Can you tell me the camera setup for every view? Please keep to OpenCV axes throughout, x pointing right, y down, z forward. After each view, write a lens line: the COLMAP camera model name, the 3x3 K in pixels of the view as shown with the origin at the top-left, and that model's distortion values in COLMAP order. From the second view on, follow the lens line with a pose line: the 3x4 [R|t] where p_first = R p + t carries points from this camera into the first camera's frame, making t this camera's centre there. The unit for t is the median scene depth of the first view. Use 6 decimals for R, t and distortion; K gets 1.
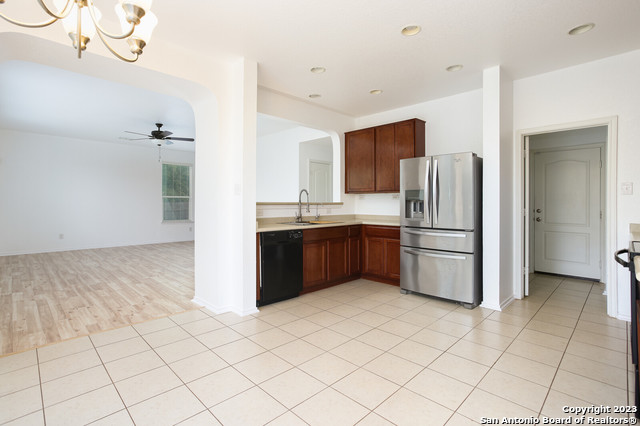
lens RADIAL K [[308.5, 0, 316.3], [0, 308.5, 201.3], [0, 0, 1]] dist [-0.049782, 0.036240]
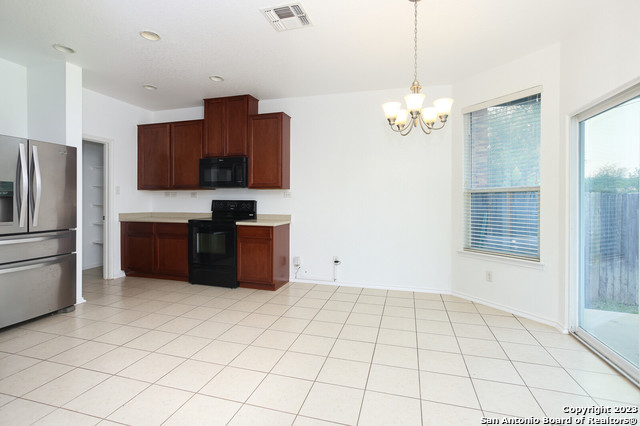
lens RADIAL K [[308.5, 0, 316.3], [0, 308.5, 201.3], [0, 0, 1]] dist [-0.049782, 0.036240]
pose [[-0.487438, -0.004590, 0.873146, -0.526619], [-0.008924, 0.999960, 0.000275, 0.001731], [-0.873112, -0.007657, -0.487459, 0.603140]]
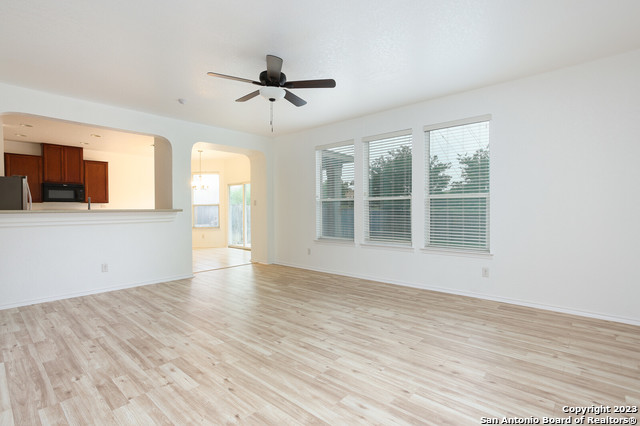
lens RADIAL K [[313.2, 0, 315.7], [0, 313.2, 213.0], [0, 0, 1]] dist [-0.052972, 0.039307]
pose [[-0.998964, 0.004140, -0.045325, -0.749619], [0.003692, 0.999943, 0.009978, 0.006238], [0.045364, 0.009800, -0.998922, 2.042617]]
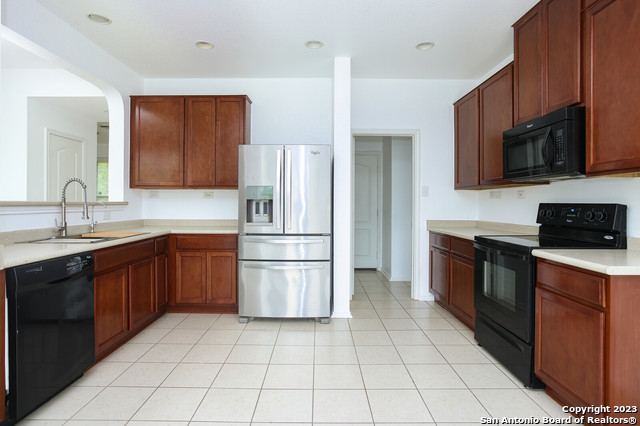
lens RADIAL K [[337.5, 0, 318.1], [0, 337.5, 201.9], [0, 0, 1]] dist [-0.018812, 0.000777]
pose [[0.704261, 0.003011, 0.709935, -0.156022], [-0.006103, 0.999980, 0.001812, 0.000178], [-0.709915, -0.005609, 0.704265, 0.251018]]
